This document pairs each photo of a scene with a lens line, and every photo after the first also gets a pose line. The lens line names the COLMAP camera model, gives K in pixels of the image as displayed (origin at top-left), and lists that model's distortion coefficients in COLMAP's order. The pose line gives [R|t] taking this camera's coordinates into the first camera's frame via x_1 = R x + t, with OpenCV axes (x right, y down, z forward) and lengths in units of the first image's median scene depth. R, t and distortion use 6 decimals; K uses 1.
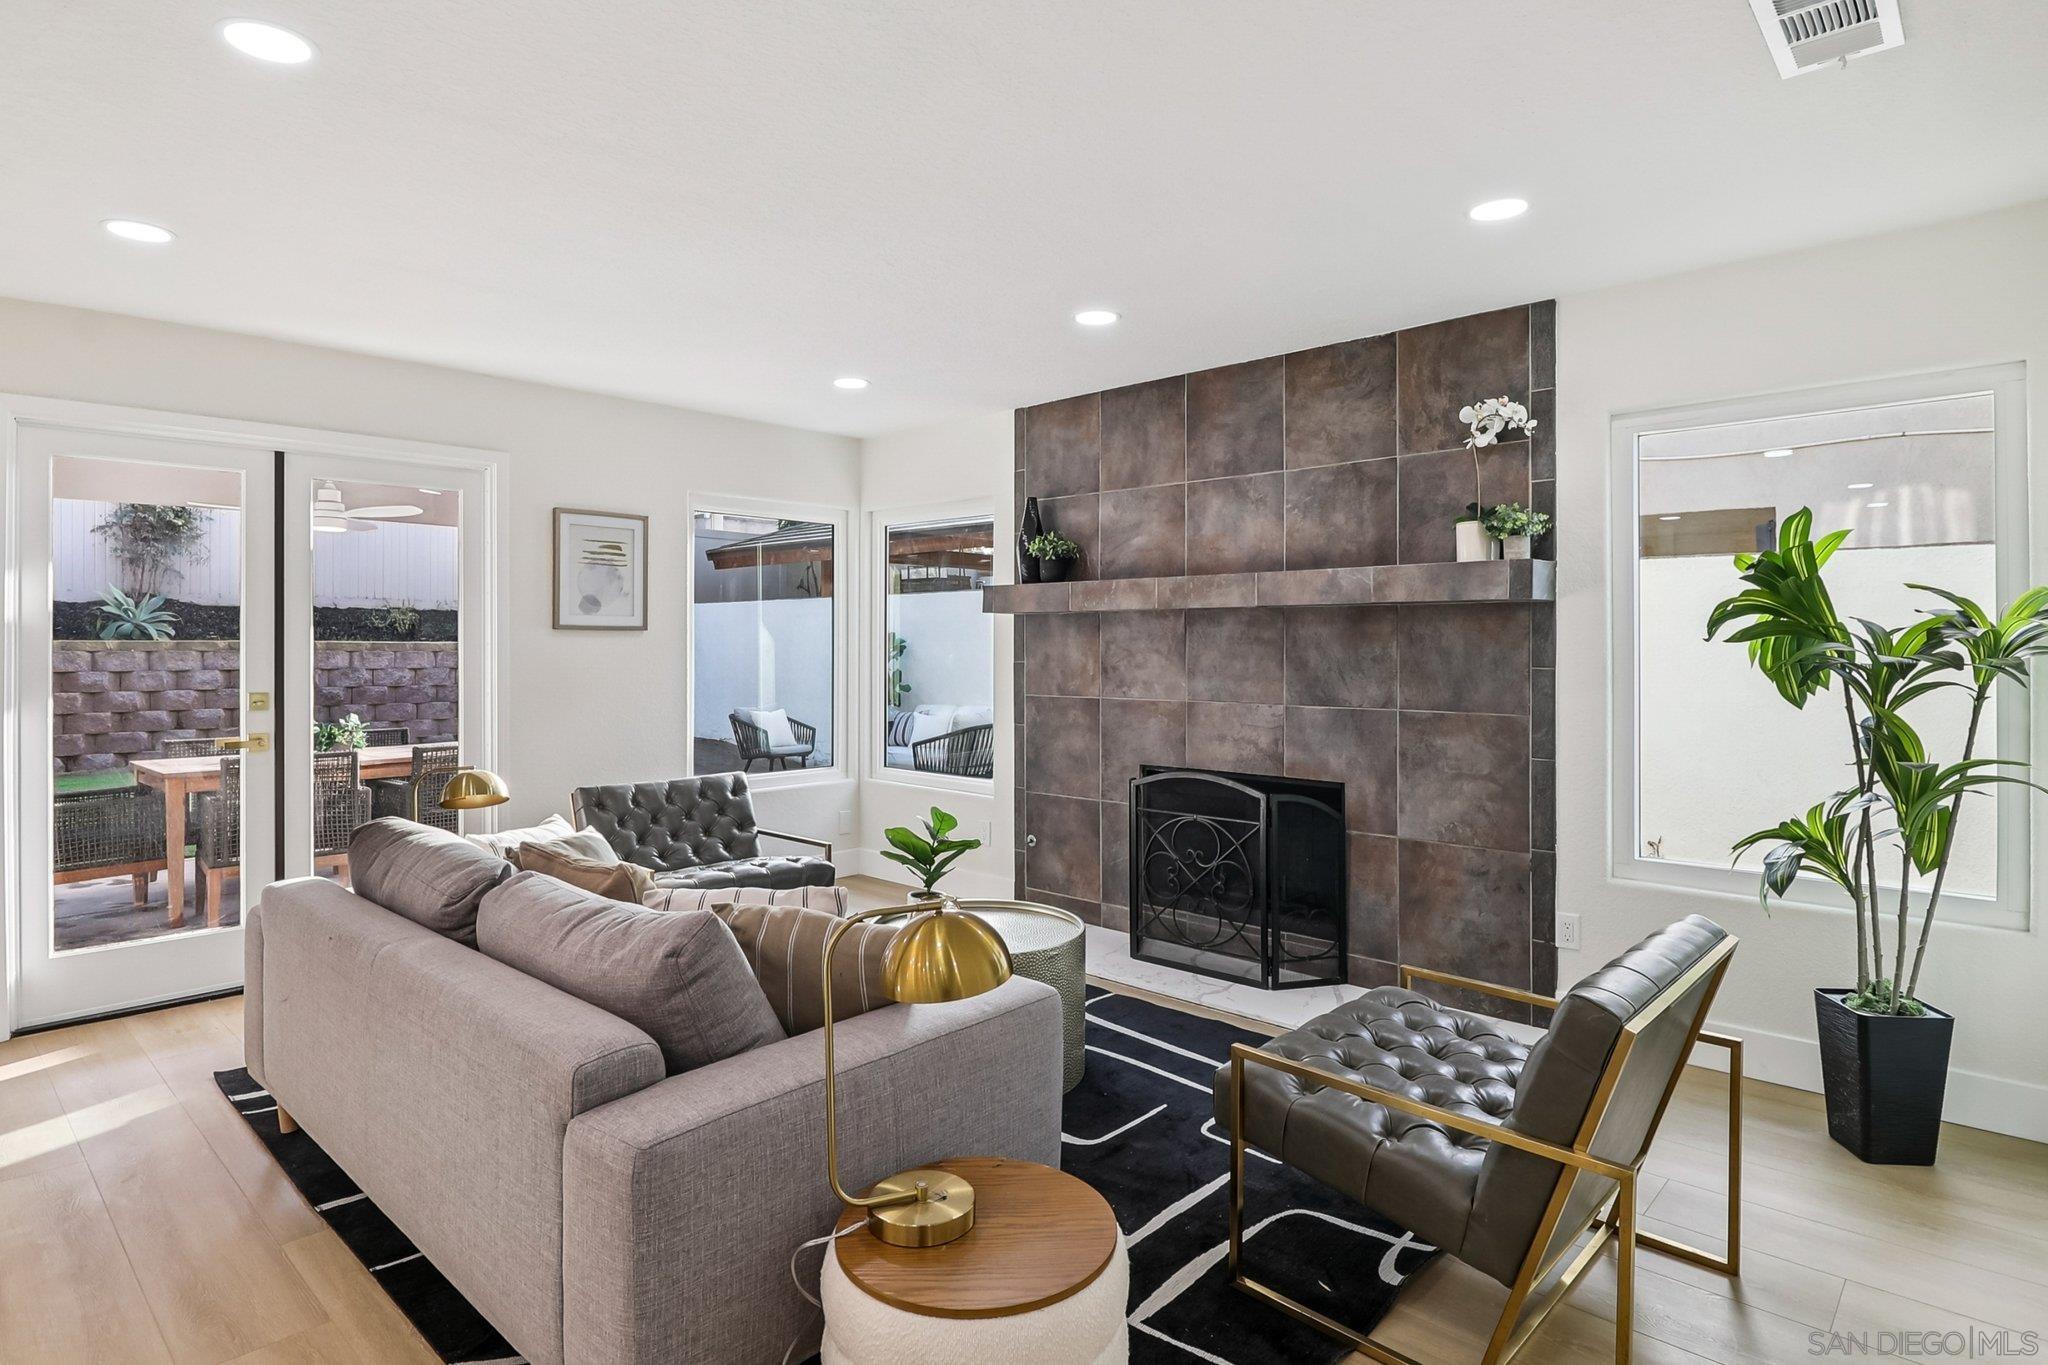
lens RADIAL K [[1085.2, 0, 1028.7], [0, 1085.2, 643.5], [0, 0, 1]] dist [0.004922, -0.012343]
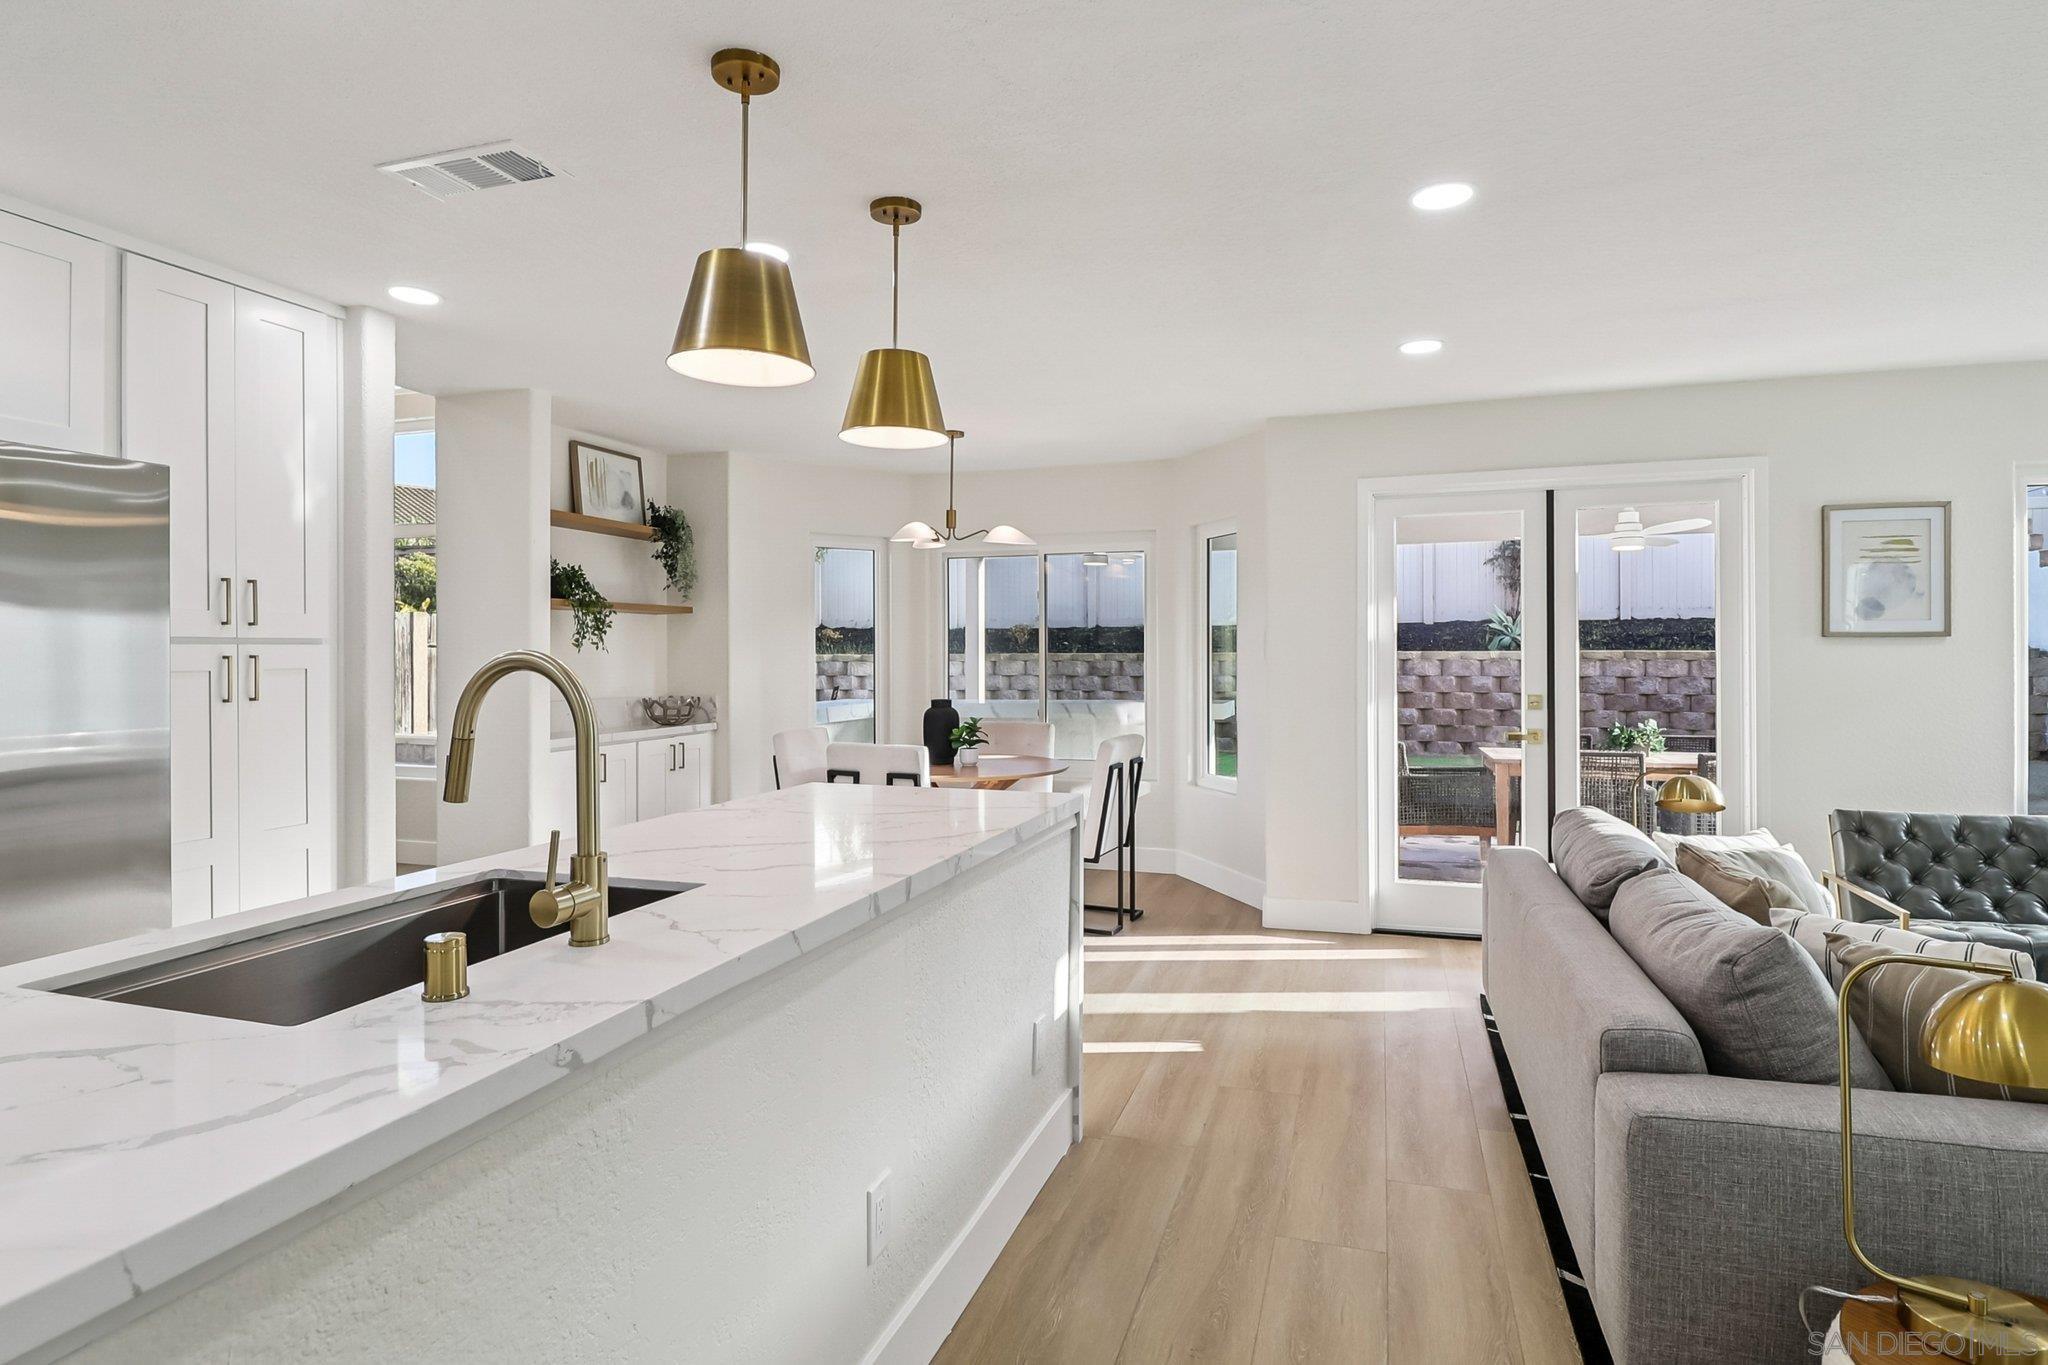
lens RADIAL K [[1081.0, 0, 1023.7], [0, 1081.0, 650.8], [0, 0, 1]] dist [0.003525, -0.014318]
pose [[0.416106, -0.005514, -0.909300, 0.126028], [0.003801, 0.999983, -0.004325, -0.000107], [0.909308, -0.001656, 0.416120, -0.004996]]
